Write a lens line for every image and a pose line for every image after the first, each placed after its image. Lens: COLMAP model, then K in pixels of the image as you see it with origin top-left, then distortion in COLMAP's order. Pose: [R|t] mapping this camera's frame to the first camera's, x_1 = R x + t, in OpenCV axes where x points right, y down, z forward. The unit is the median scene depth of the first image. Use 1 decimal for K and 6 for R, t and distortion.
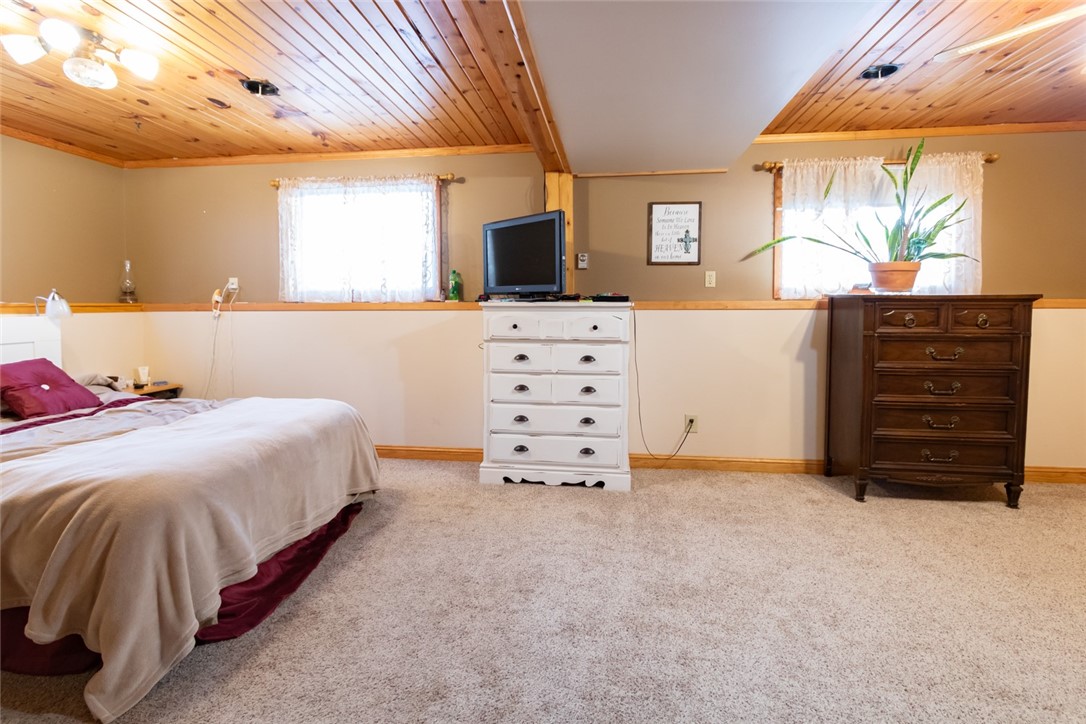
lens RADIAL K [[511.9, 0, 542.1], [0, 511.9, 319.8], [0, 0, 1]] dist [0.000543, 0.000394]
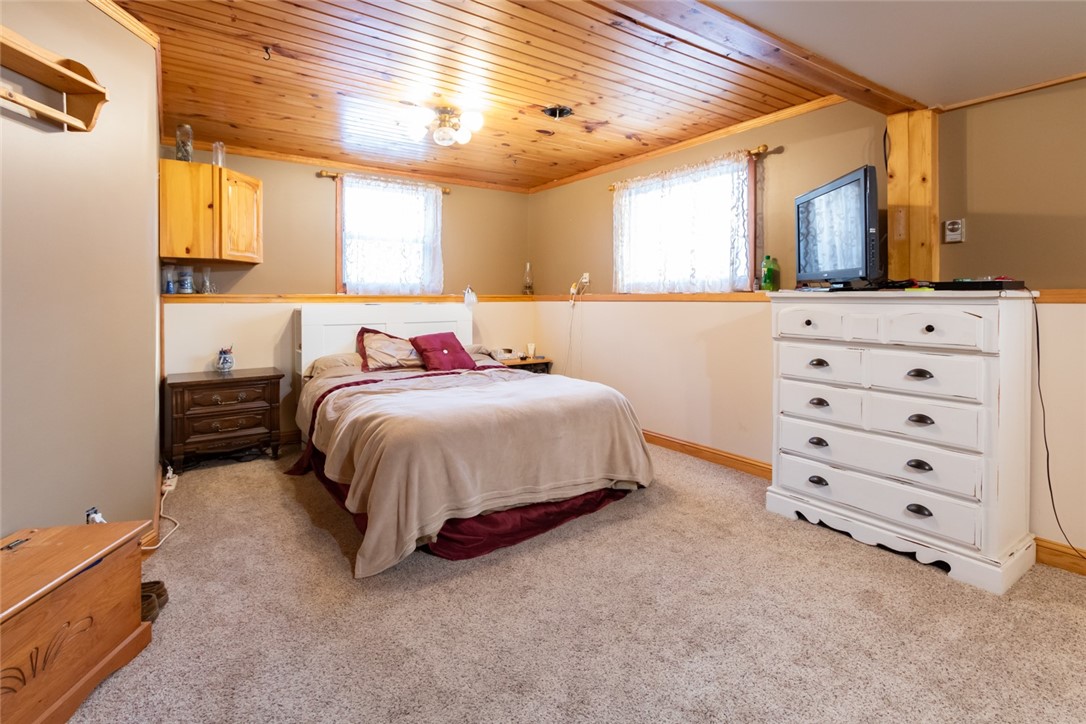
lens RADIAL K [[520.4, 0, 542.5], [0, 520.4, 295.8], [0, 0, 1]] dist [-0.000558, 0.000057]
pose [[0.669305, -0.002383, -0.742984, 0.267331], [-0.020058, 0.999572, -0.021274, -0.003129], [0.742717, 0.029141, 0.668971, 0.155626]]
